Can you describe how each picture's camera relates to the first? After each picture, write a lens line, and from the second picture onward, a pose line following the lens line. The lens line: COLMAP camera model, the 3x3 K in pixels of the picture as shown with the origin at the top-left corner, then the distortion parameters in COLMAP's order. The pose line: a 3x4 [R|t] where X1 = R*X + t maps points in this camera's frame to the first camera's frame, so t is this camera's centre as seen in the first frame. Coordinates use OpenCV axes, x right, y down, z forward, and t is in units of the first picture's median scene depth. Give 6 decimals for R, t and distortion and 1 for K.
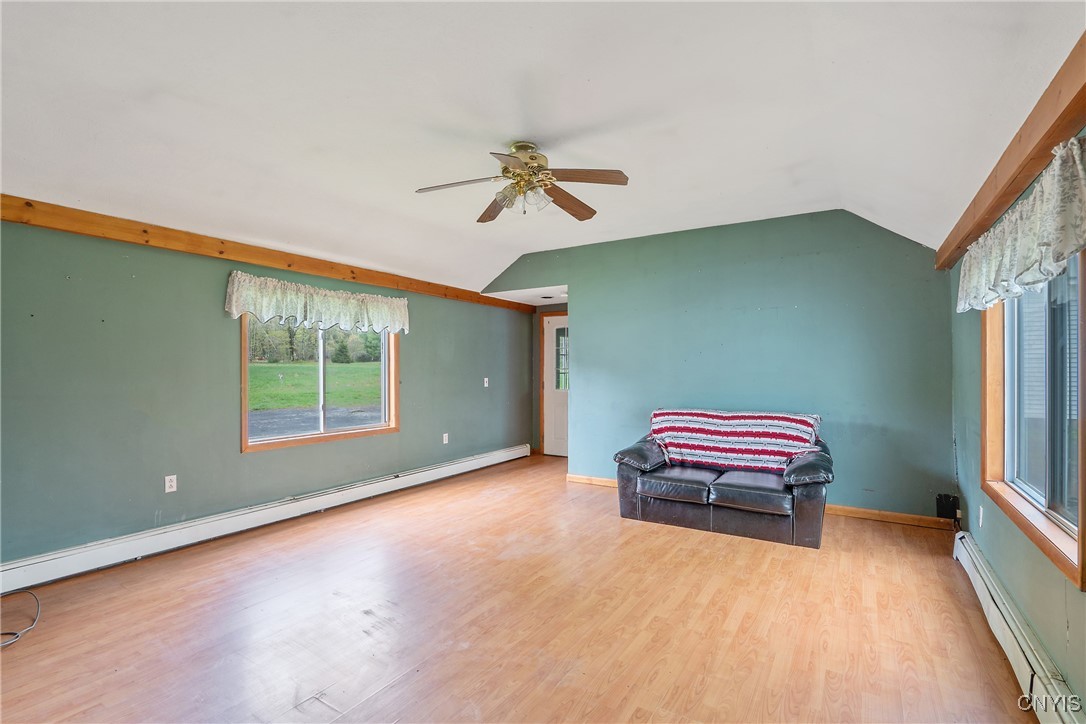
lens RADIAL K [[501.3, 0, 539.7], [0, 501.3, 366.8], [0, 0, 1]] dist [-0.005992, 0.002923]
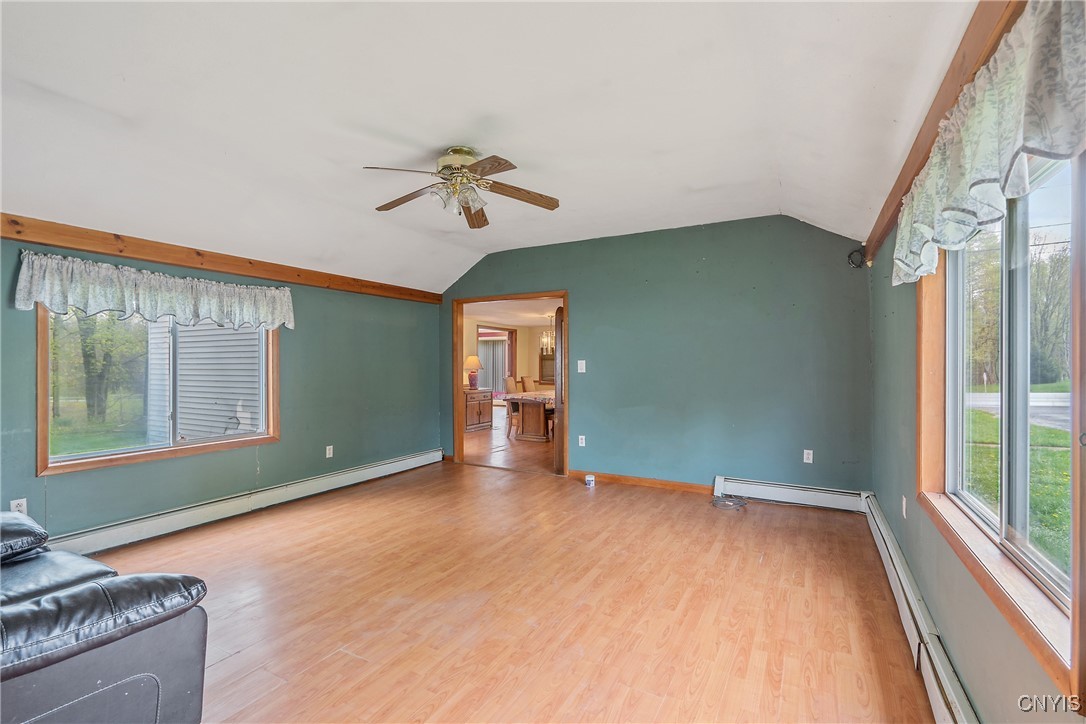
lens RADIAL K [[501.3, 0, 542.4], [0, 501.3, 365.6], [0, 0, 1]] dist [-0.005992, 0.002923]
pose [[-0.998327, 0.004642, -0.057628, -0.155002], [0.004888, 0.999979, -0.004136, 0.014577], [0.057607, -0.004411, -0.998330, 2.269347]]
